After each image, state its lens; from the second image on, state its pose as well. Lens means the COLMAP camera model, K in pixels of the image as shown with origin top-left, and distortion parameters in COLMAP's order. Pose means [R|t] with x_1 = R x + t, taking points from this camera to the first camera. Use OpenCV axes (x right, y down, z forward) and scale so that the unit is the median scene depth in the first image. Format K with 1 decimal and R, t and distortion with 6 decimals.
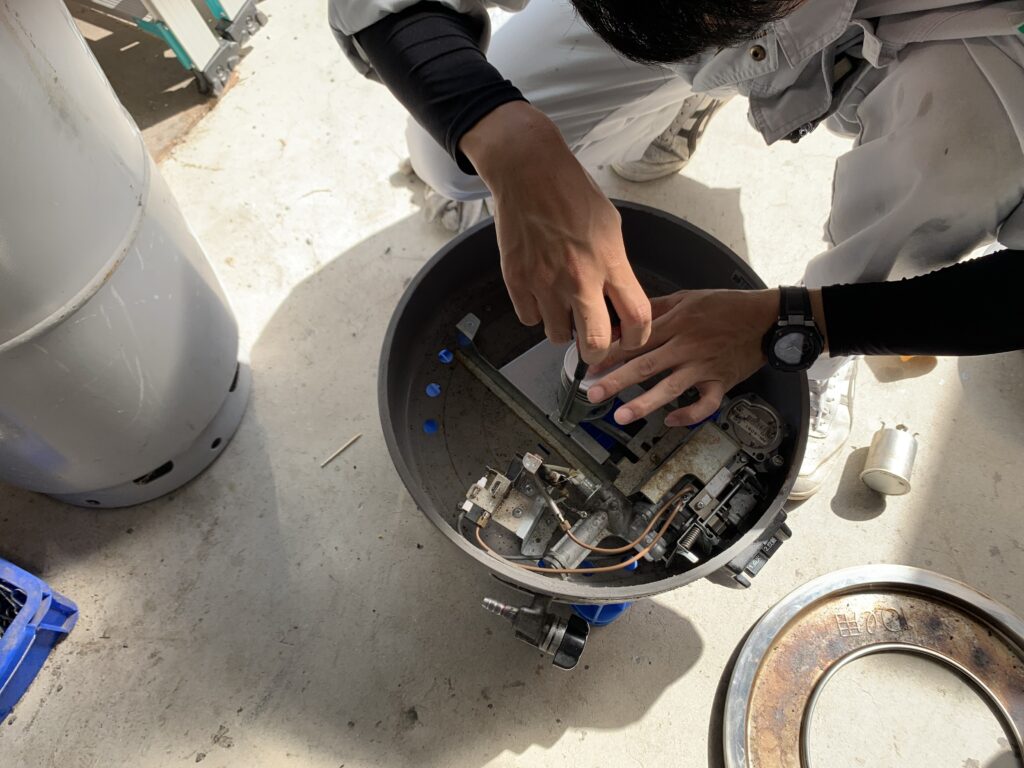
lens RADIAL K [[770.0, 0, 513.2], [0, 770.0, 359.6], [0, 0, 1]] dist [0.048010, -0.079762]
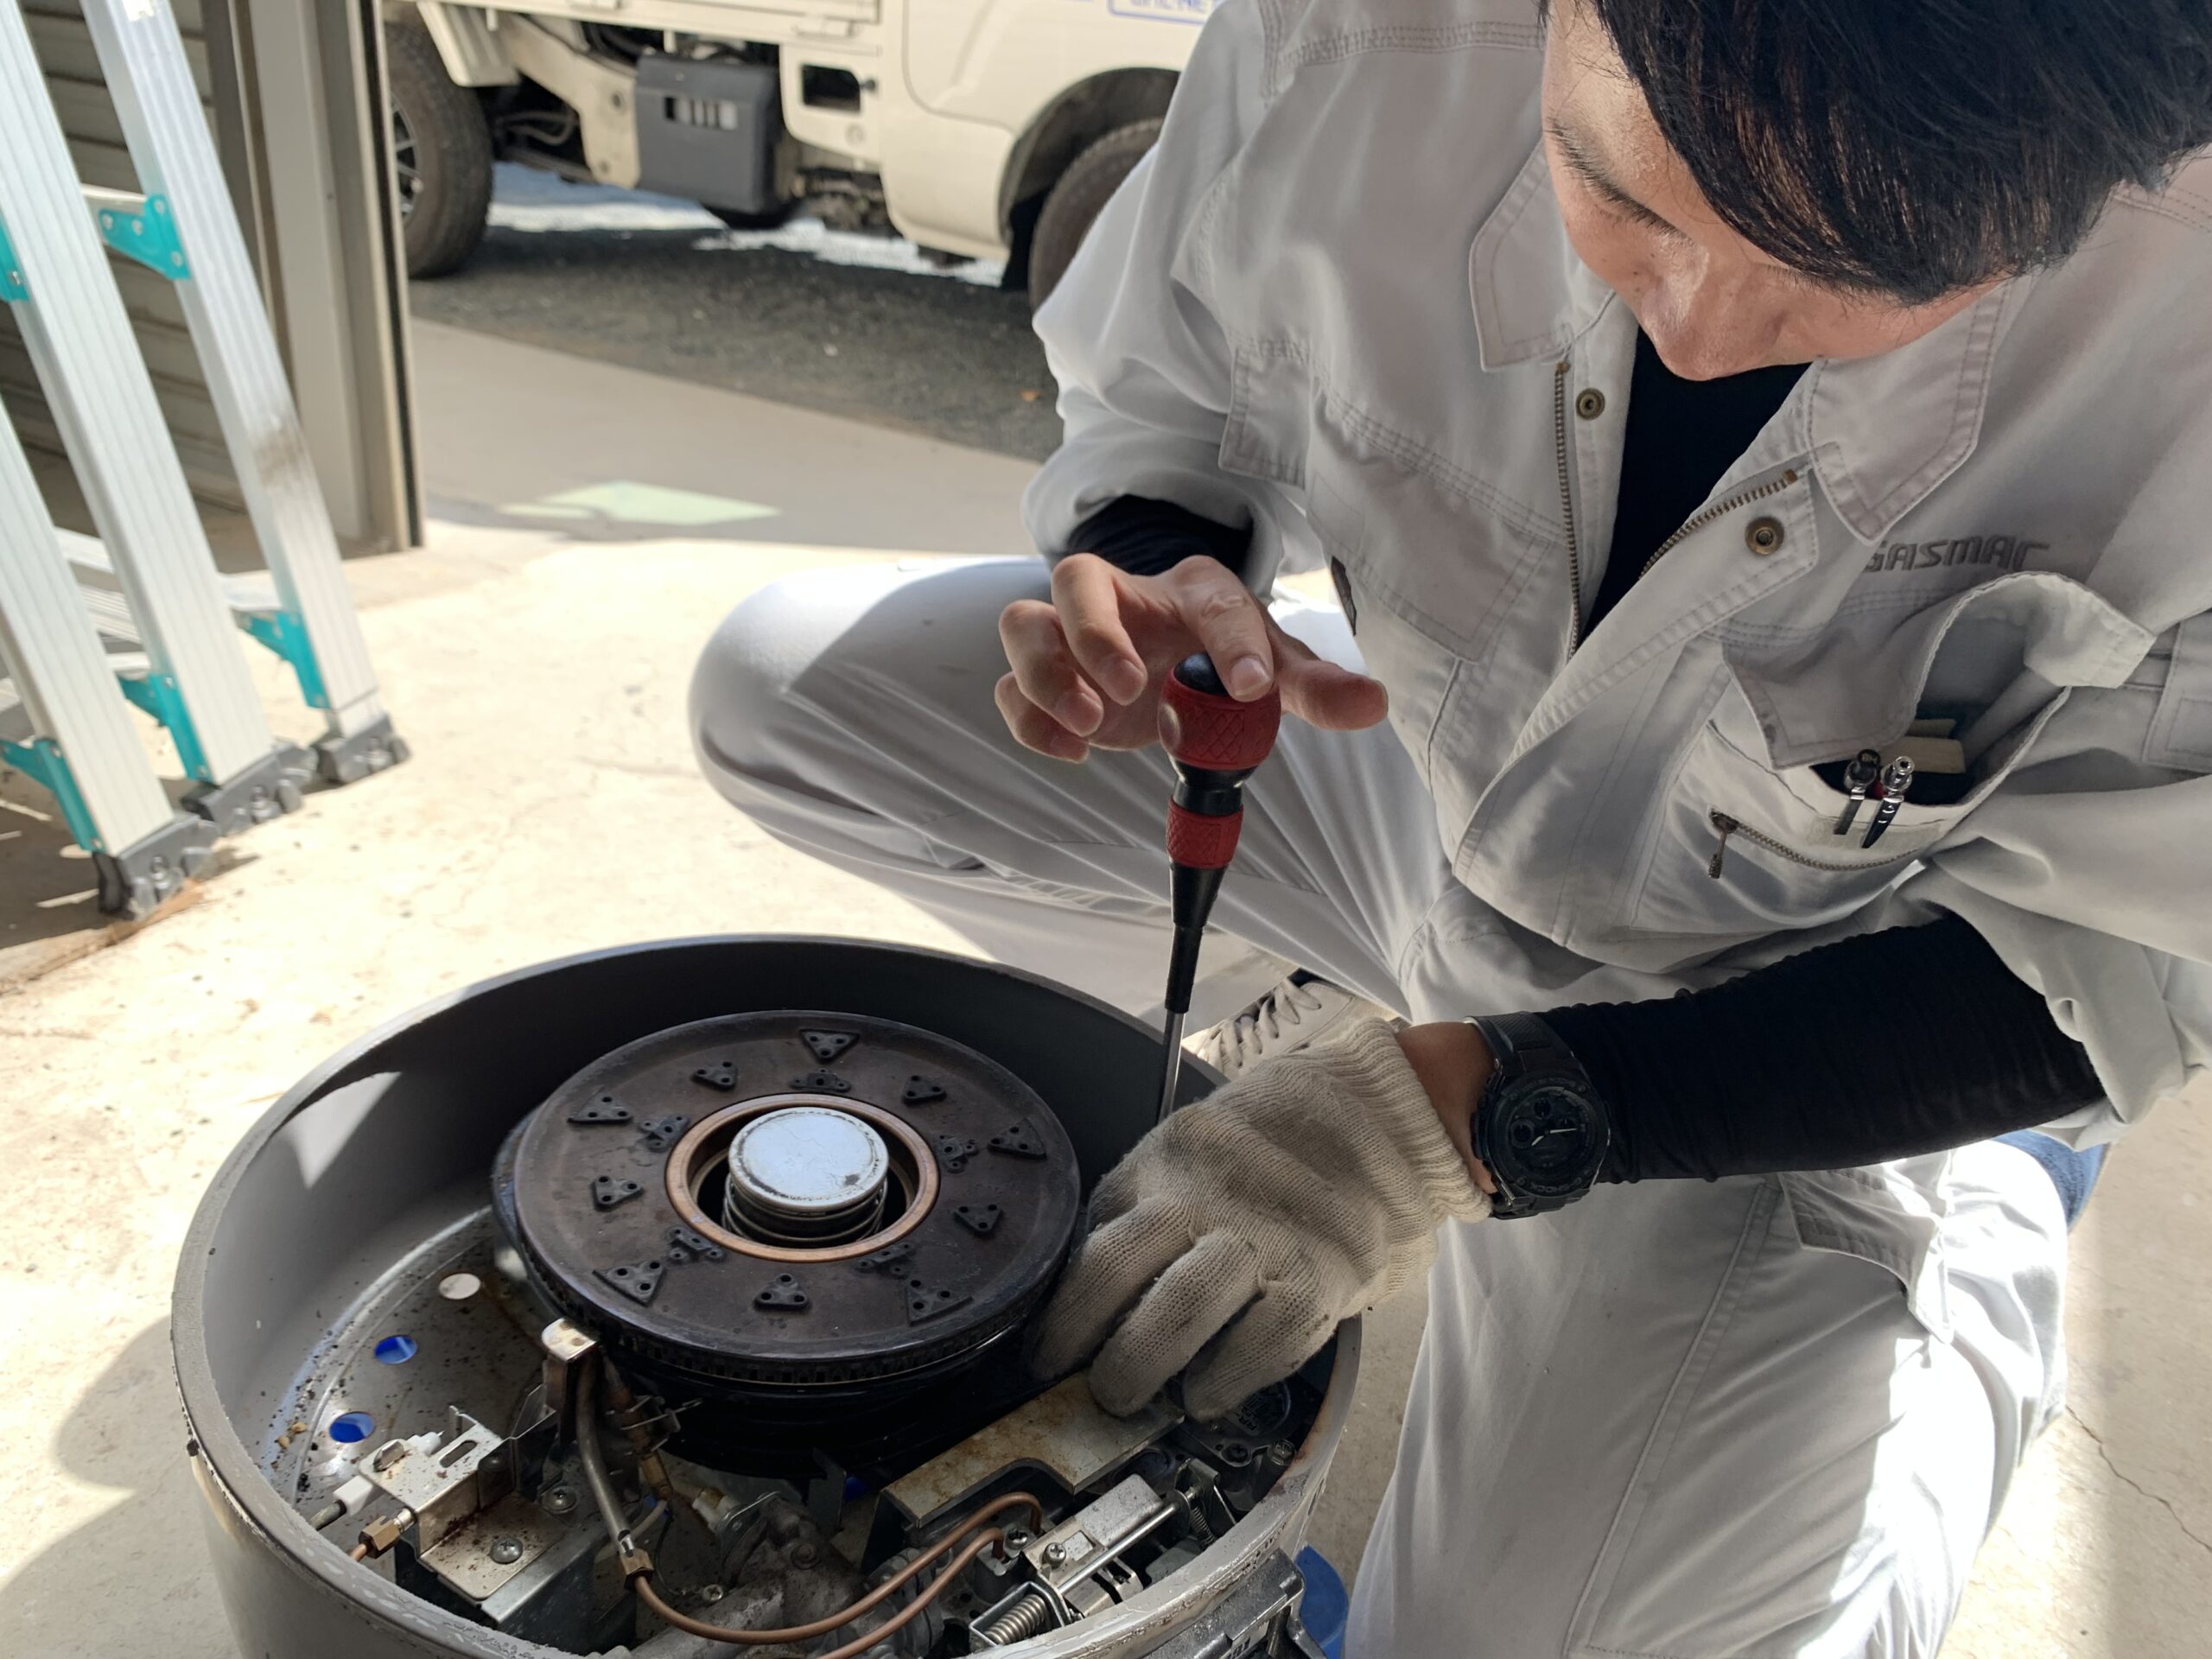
lens RADIAL K [[1719.2, 0, 1102.3], [0, 1719.2, 839.2], [0, 0, 1]] dist [-0.070488, 0.088118]
pose [[0.996406, 0.056651, 0.062978, 0.149226], [-0.009805, 0.815599, -0.578535, 0.244763], [-0.084139, 0.575838, 0.813223, 0.148210]]
